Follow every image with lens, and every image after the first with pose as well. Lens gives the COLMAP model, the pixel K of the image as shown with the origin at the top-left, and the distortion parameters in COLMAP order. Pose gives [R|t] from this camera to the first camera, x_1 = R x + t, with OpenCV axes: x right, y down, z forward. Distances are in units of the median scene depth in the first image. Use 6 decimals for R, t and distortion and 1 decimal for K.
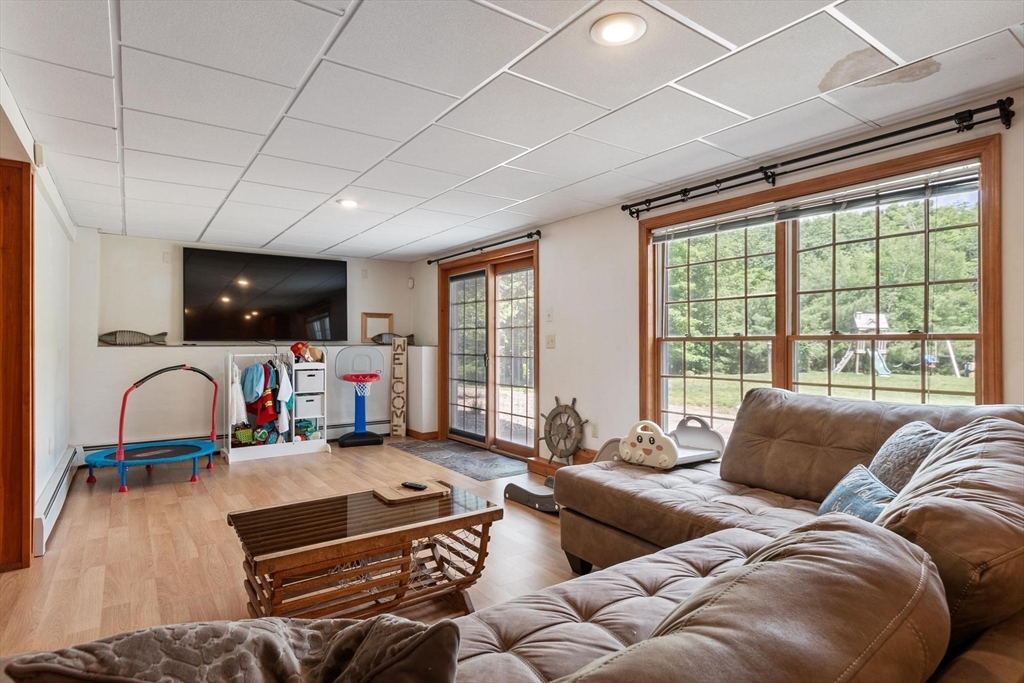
lens RADIAL K [[512.5, 0, 512.2], [0, 512.5, 335.1], [0, 0, 1]] dist [0.003182, 0.000455]
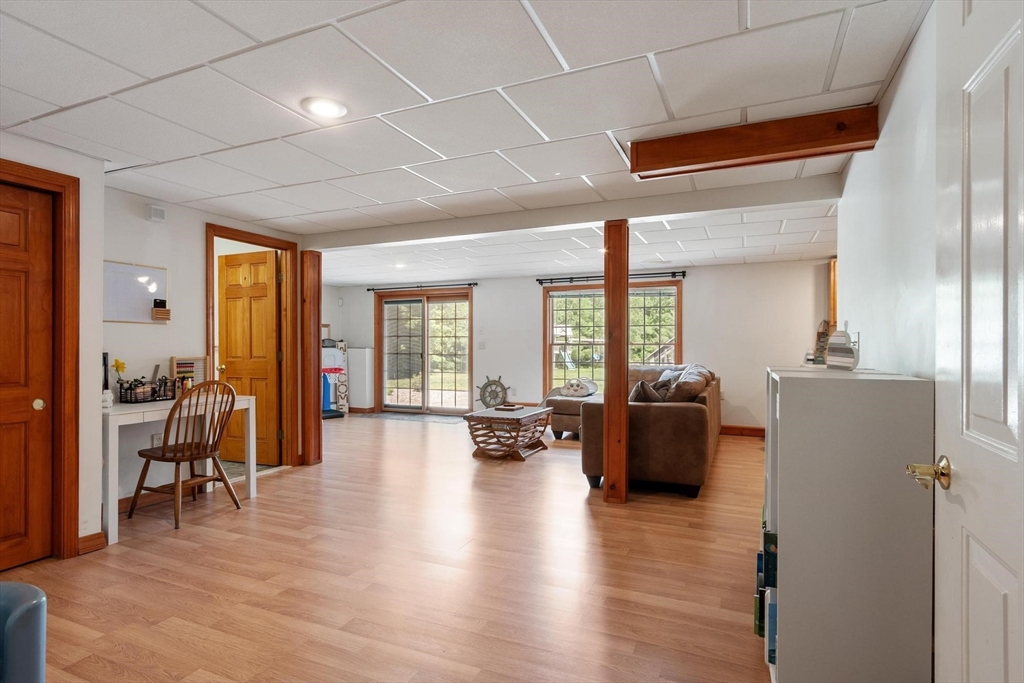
lens RADIAL K [[512.5, 0, 479.4], [0, 512.5, 335.1], [0, 0, 1]] dist [0.003182, 0.000455]
pose [[0.886483, 0.011407, 0.462621, -0.770264], [-0.008840, 0.999931, -0.007715, -0.009343], [-0.462678, 0.002750, 0.886522, -0.582210]]
